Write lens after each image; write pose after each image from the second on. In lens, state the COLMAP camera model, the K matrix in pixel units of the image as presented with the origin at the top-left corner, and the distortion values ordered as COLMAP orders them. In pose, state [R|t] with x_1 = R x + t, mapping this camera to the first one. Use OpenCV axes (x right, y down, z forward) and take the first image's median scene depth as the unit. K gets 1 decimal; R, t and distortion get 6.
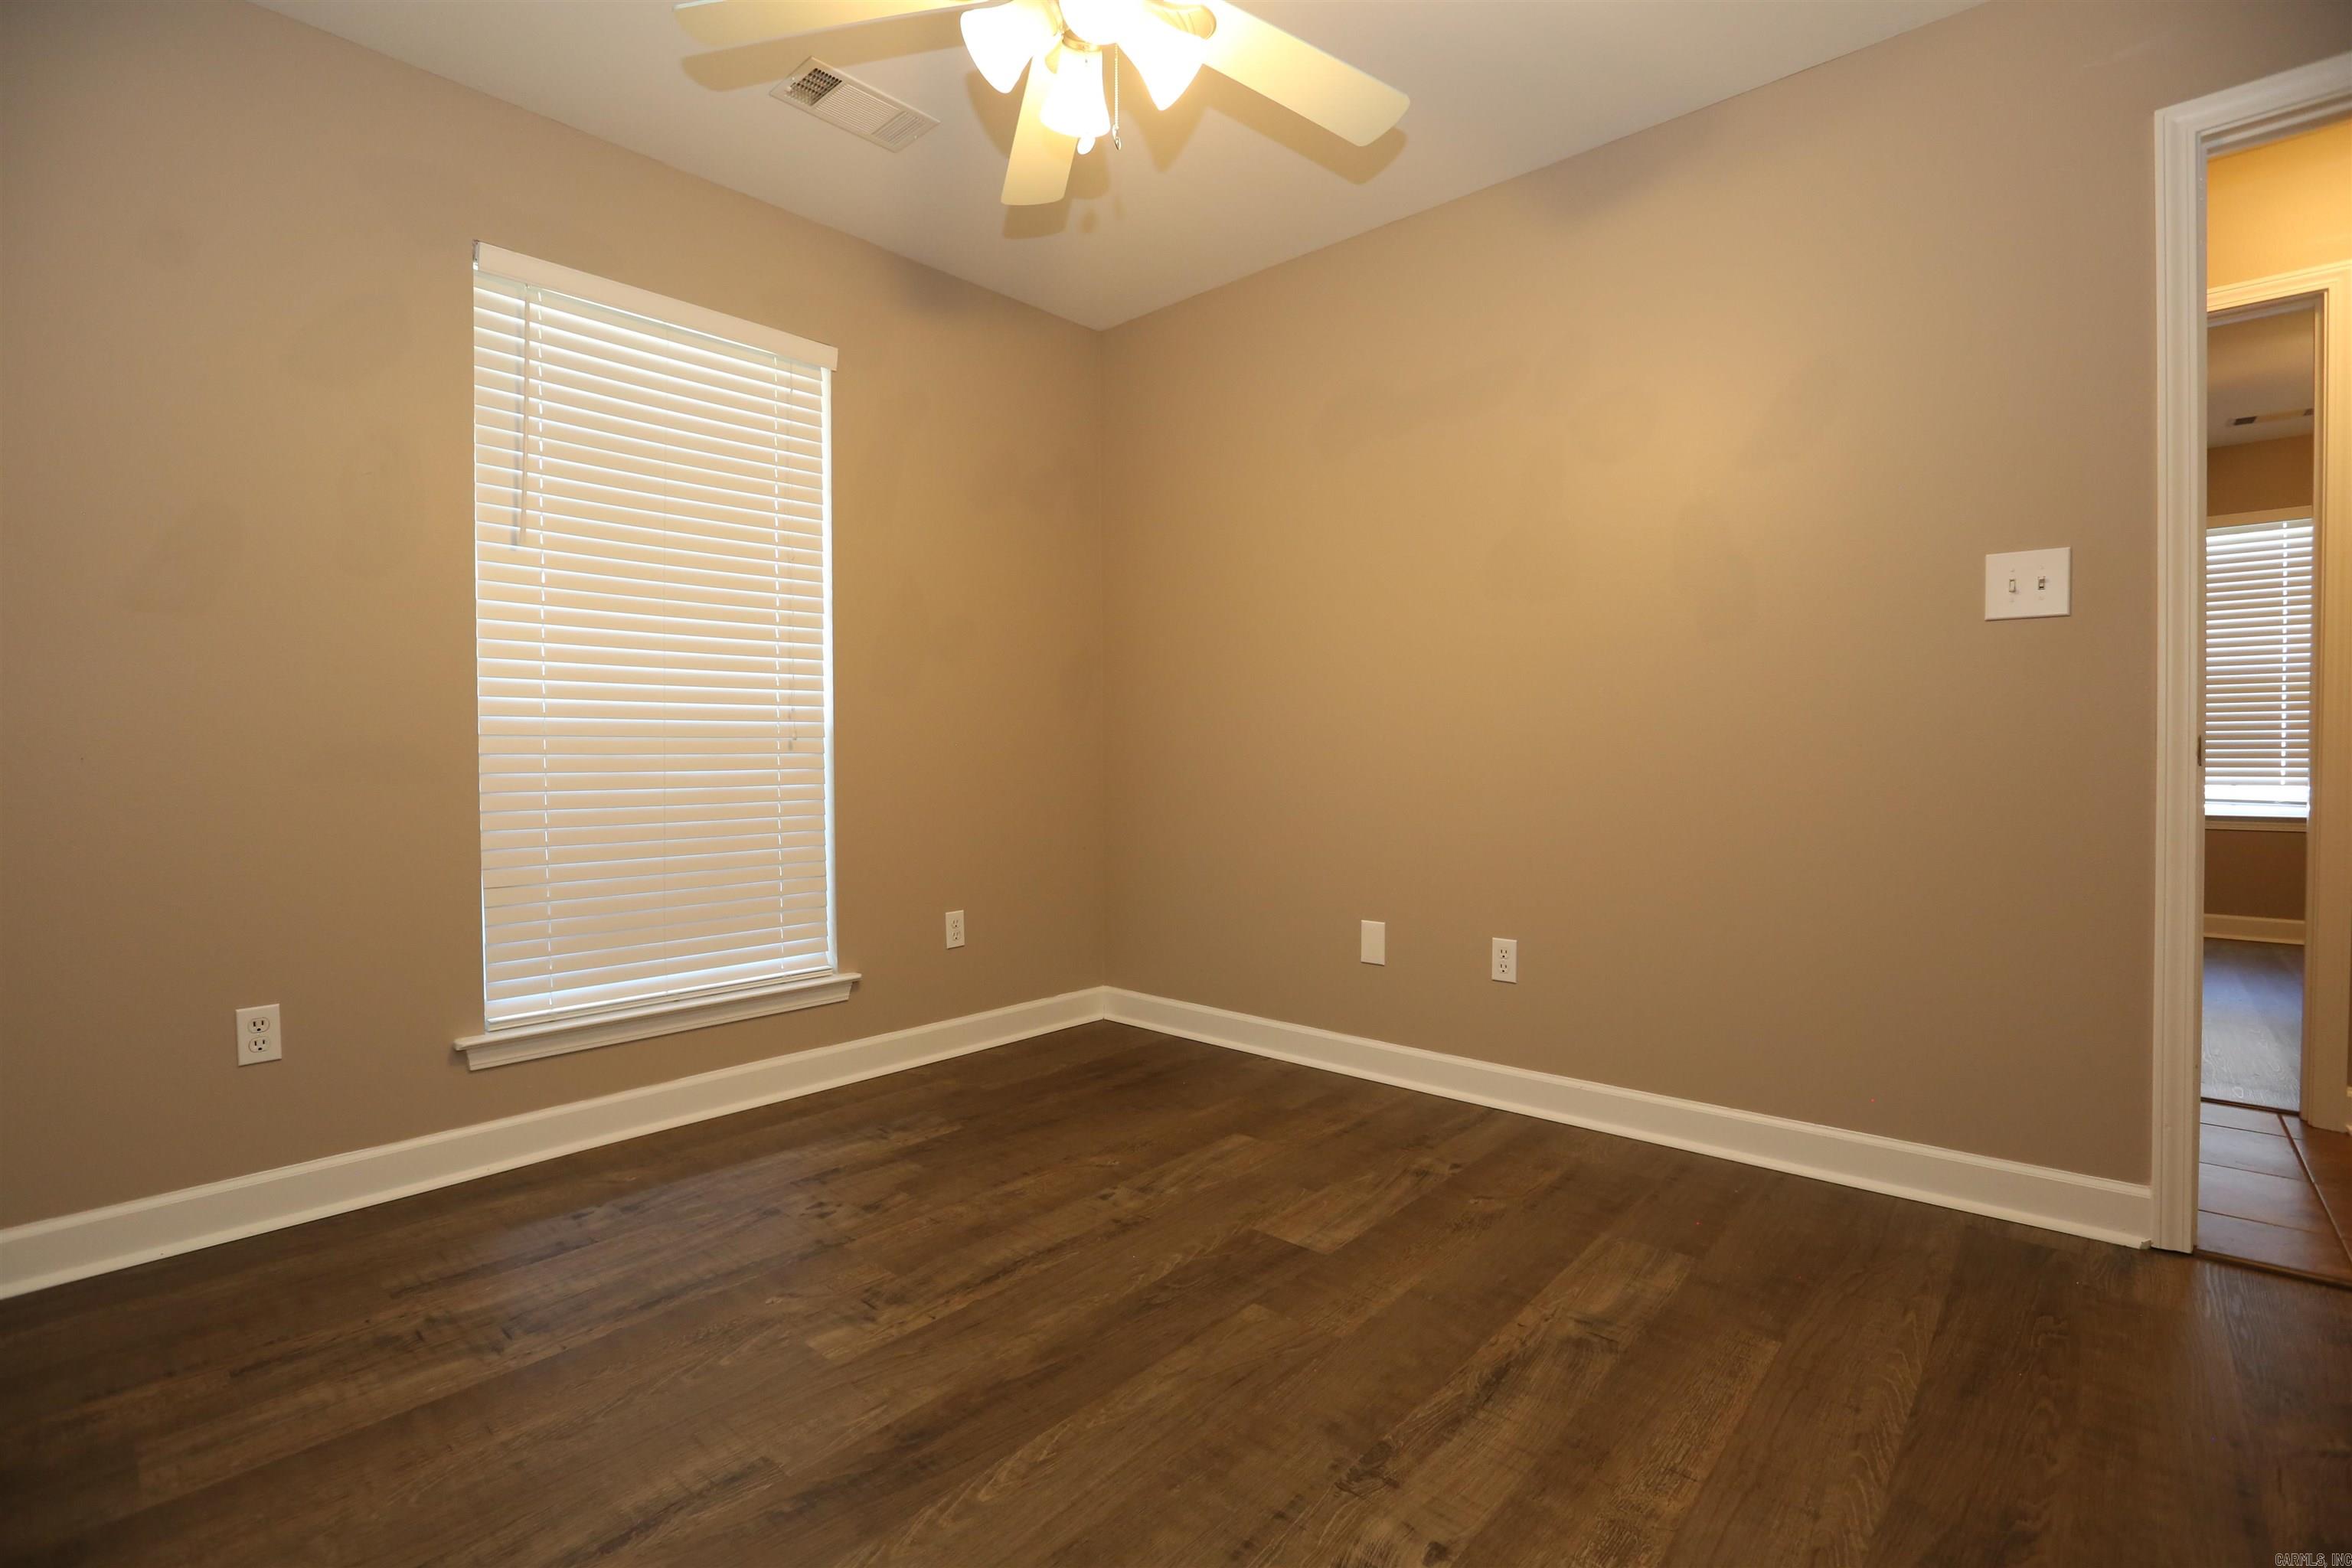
lens RADIAL K [[1064.1, 0, 1169.6], [0, 1064.1, 773.7], [0, 0, 1]] dist [-0.063348, 0.024585]
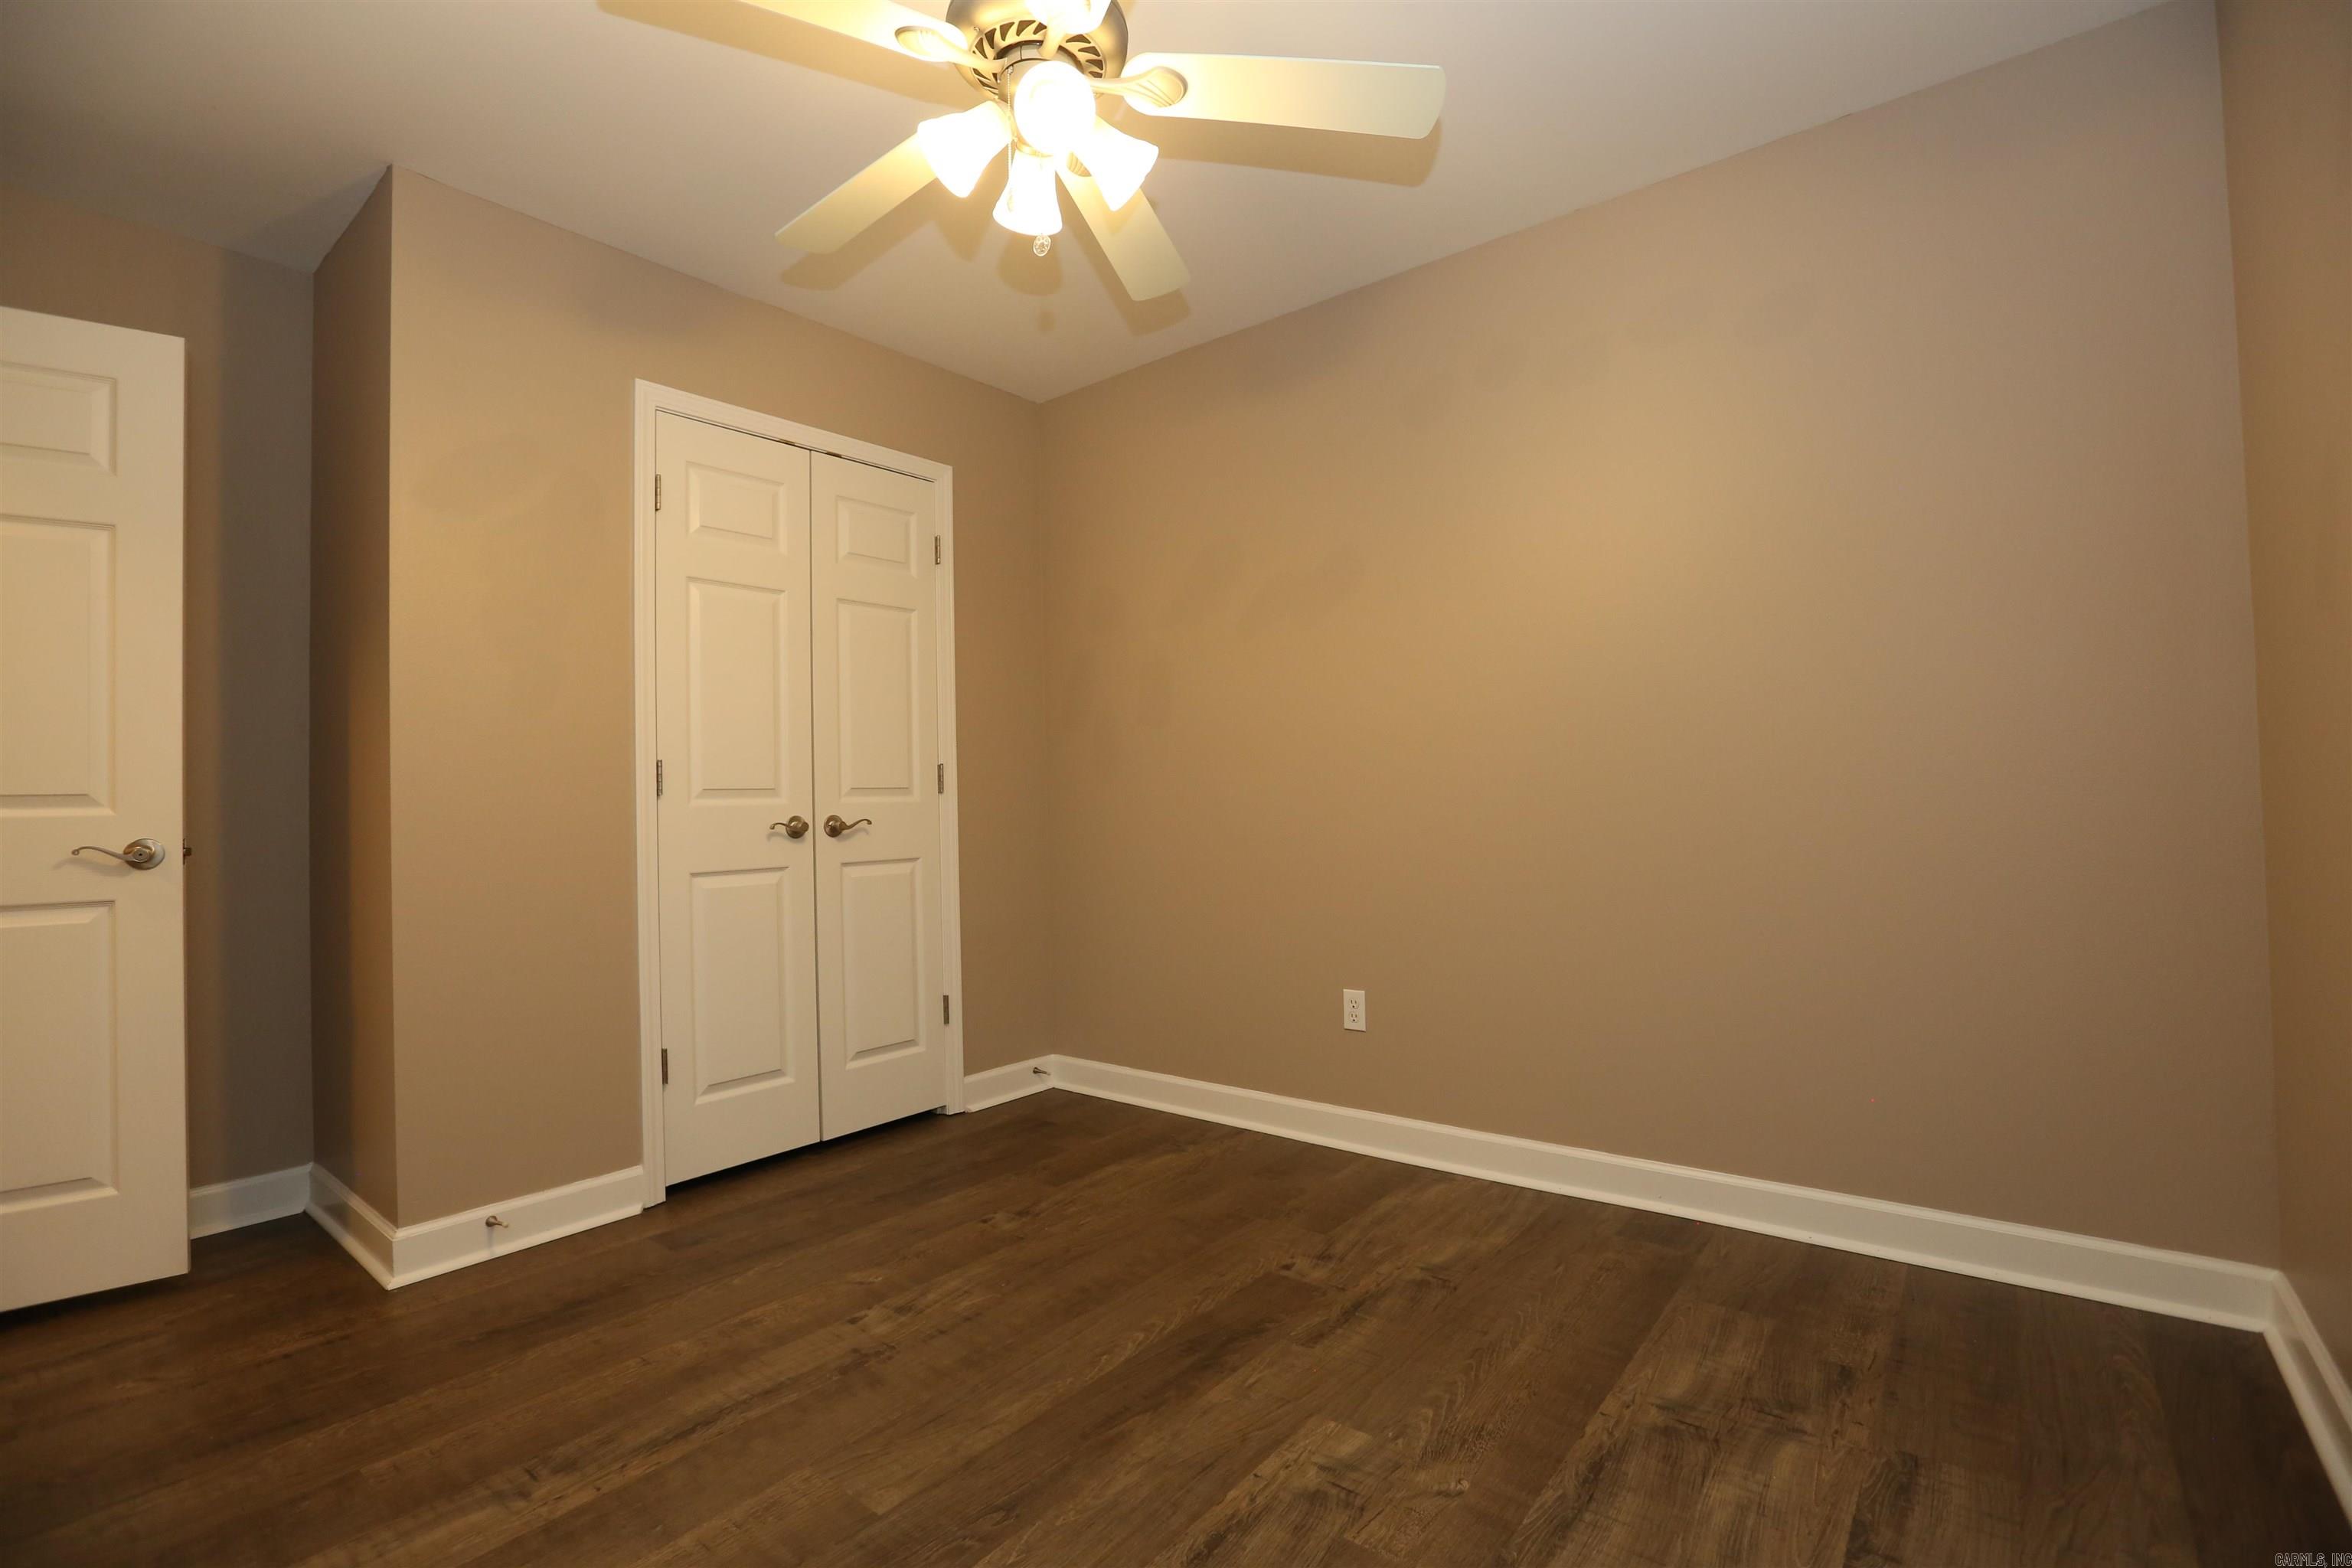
lens RADIAL K [[1062.0, 0, 1172.8], [0, 1062.0, 778.7], [0, 0, 1]] dist [-0.055313, 0.023483]
pose [[-0.997748, 0.029977, -0.060000, -0.112578], [0.030214, 0.999539, -0.003045, -0.061052], [0.059881, -0.004851, -0.998194, 1.741904]]
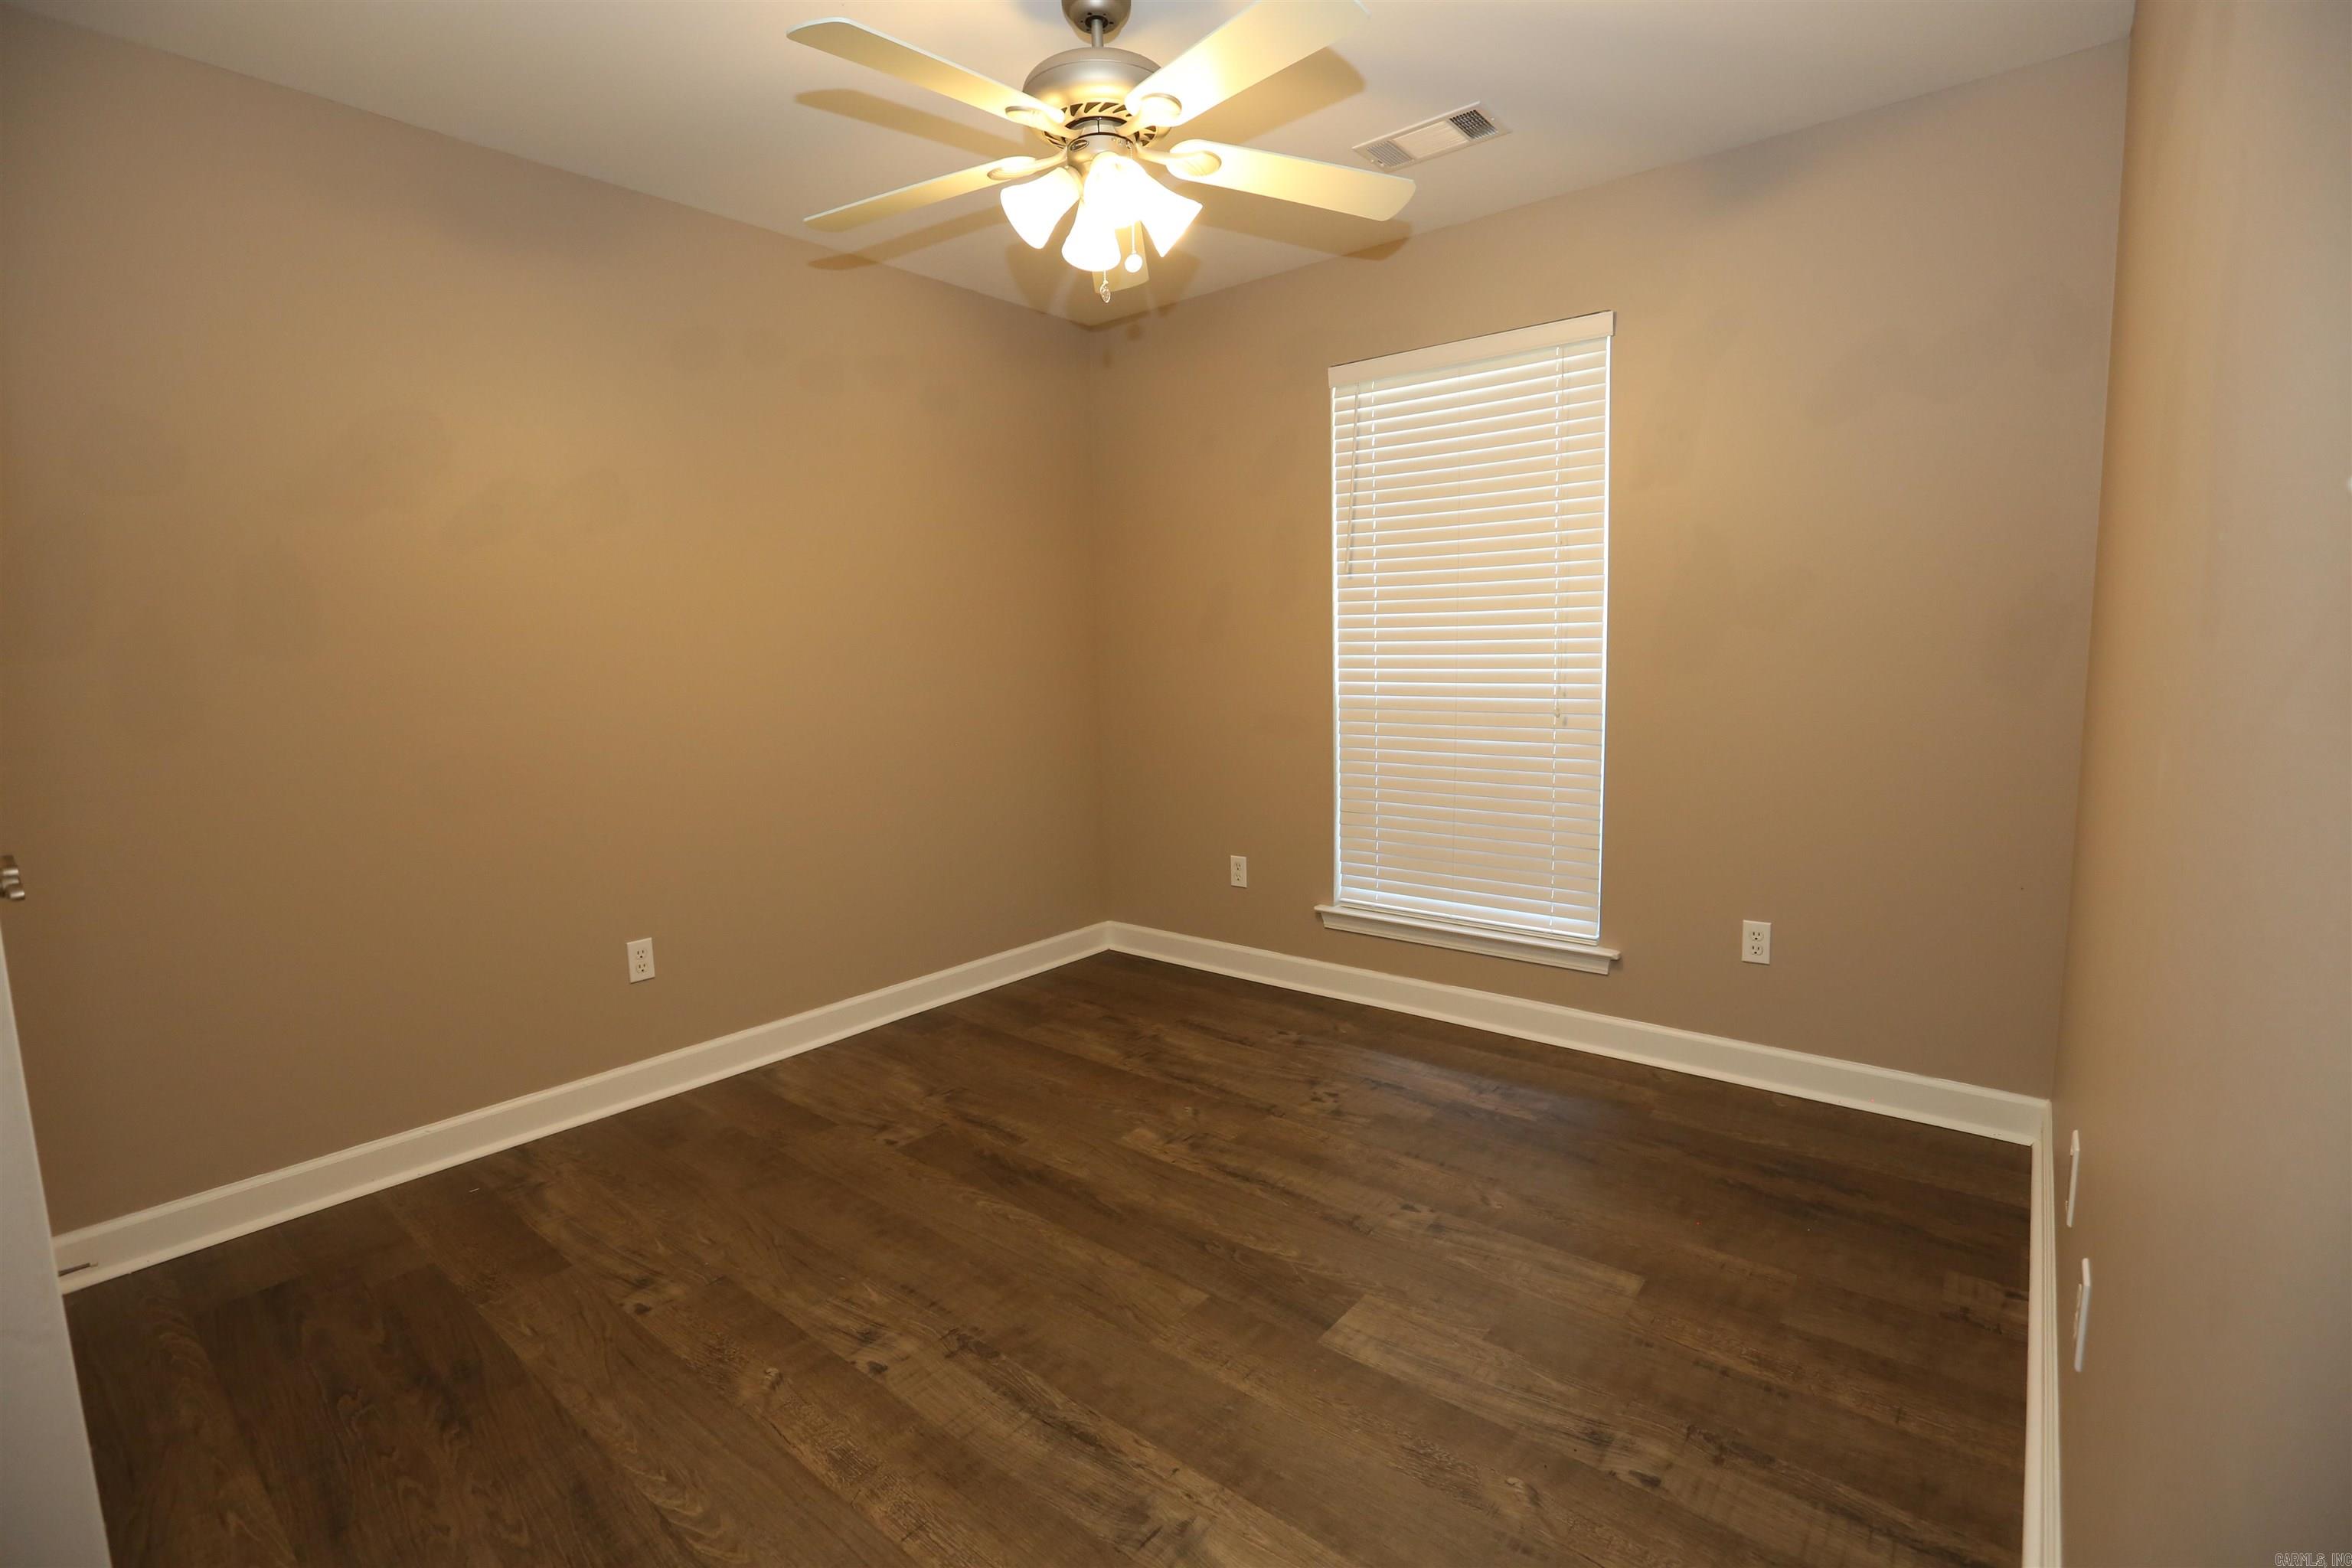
lens RADIAL K [[1064.1, 0, 1169.6], [0, 1064.1, 773.7], [0, 0, 1]] dist [-0.063348, 0.024585]
pose [[0.046193, 0.122694, -0.991369, 1.047607], [0.003584, 0.992402, 0.122988, -0.164744], [0.998926, -0.009234, 0.045403, 0.868827]]
